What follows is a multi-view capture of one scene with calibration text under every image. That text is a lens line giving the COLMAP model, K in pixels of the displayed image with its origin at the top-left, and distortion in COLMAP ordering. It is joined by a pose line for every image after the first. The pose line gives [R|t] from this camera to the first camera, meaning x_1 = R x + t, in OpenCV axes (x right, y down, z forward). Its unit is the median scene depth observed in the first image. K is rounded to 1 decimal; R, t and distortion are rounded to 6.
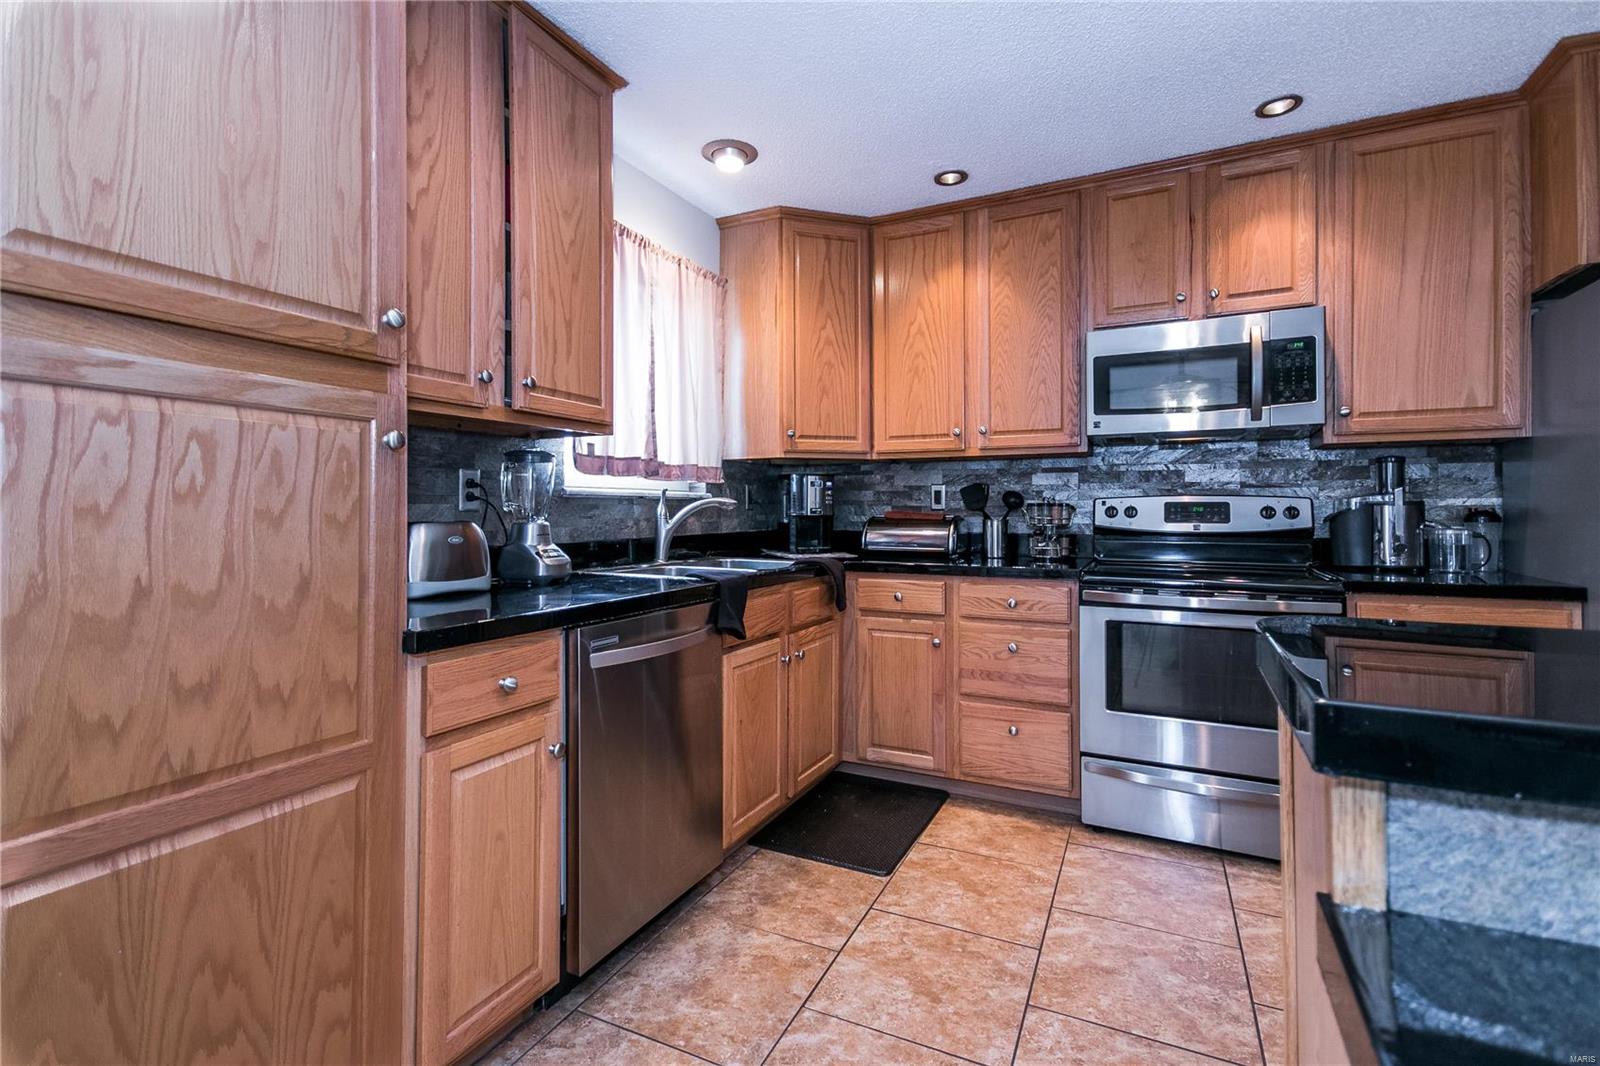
lens RADIAL K [[746.5, 0, 790.7], [0, 746.5, 504.3], [0, 0, 1]] dist [0.017636, 0.000164]
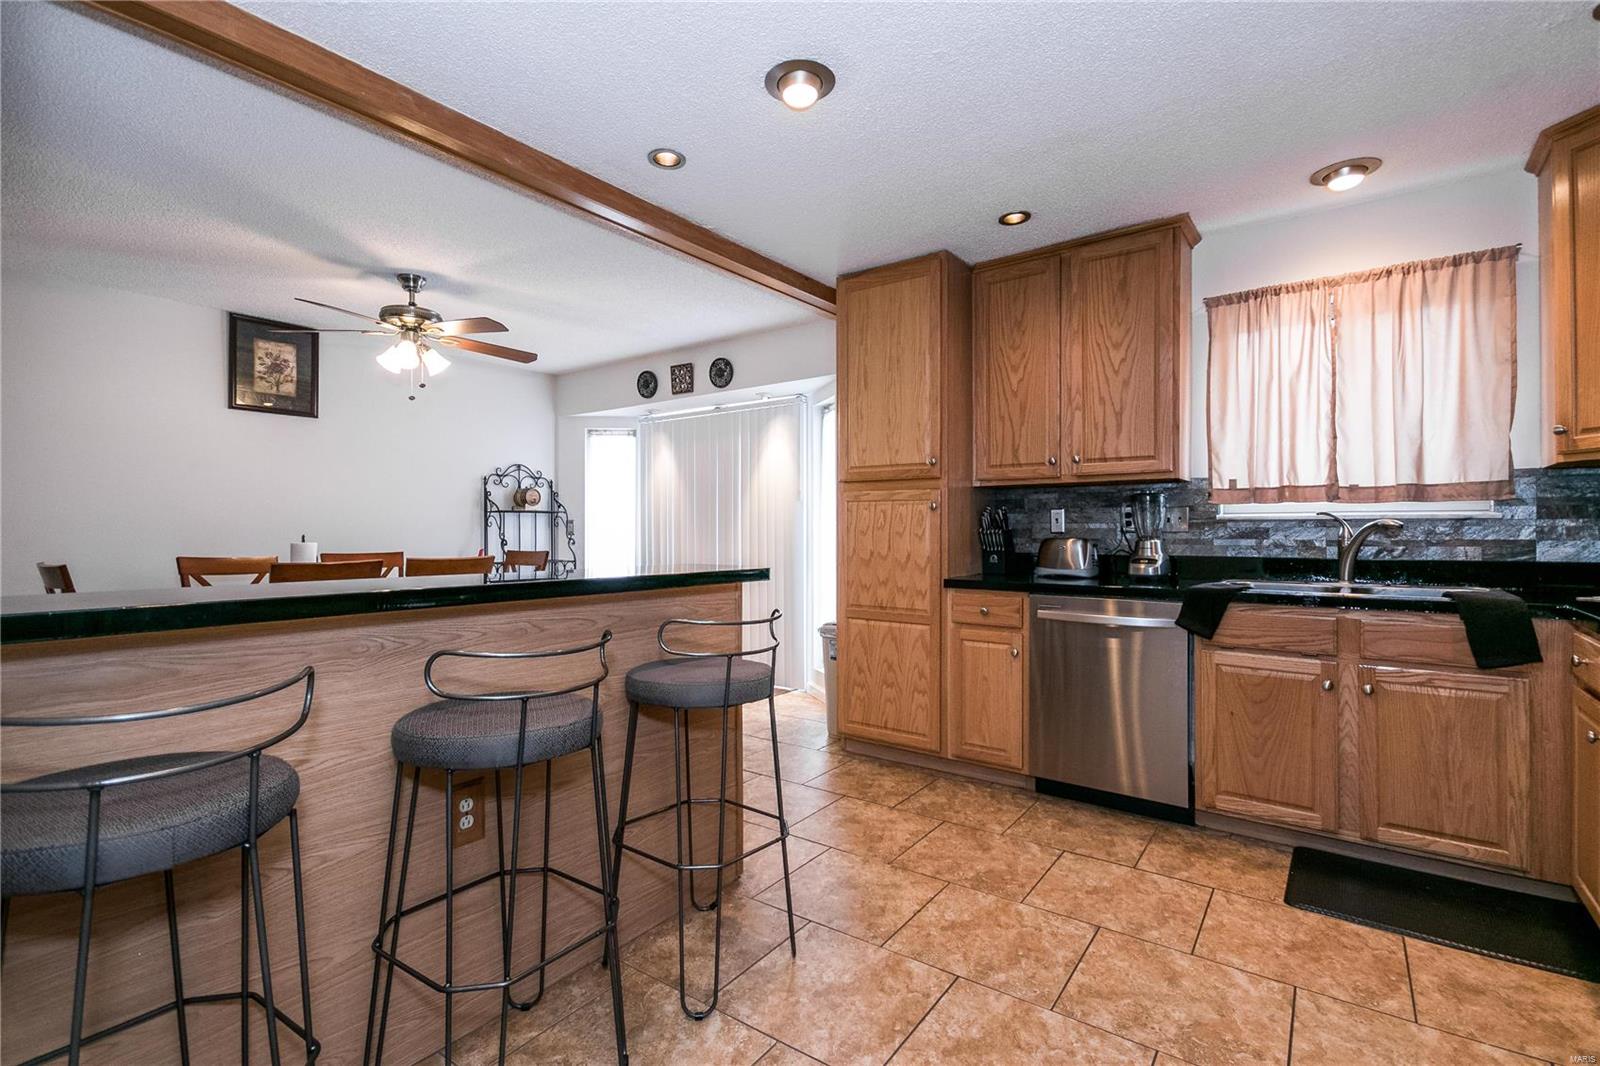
lens RADIAL K [[741.8, 0, 791.5], [0, 741.8, 522.1], [0, 0, 1]] dist [0.016391, -0.000317]
pose [[-0.179031, -0.006973, -0.983819, 1.088272], [0.008865, 0.999923, -0.008701, -0.004519], [0.983804, -0.010279, -0.178955, 0.479723]]
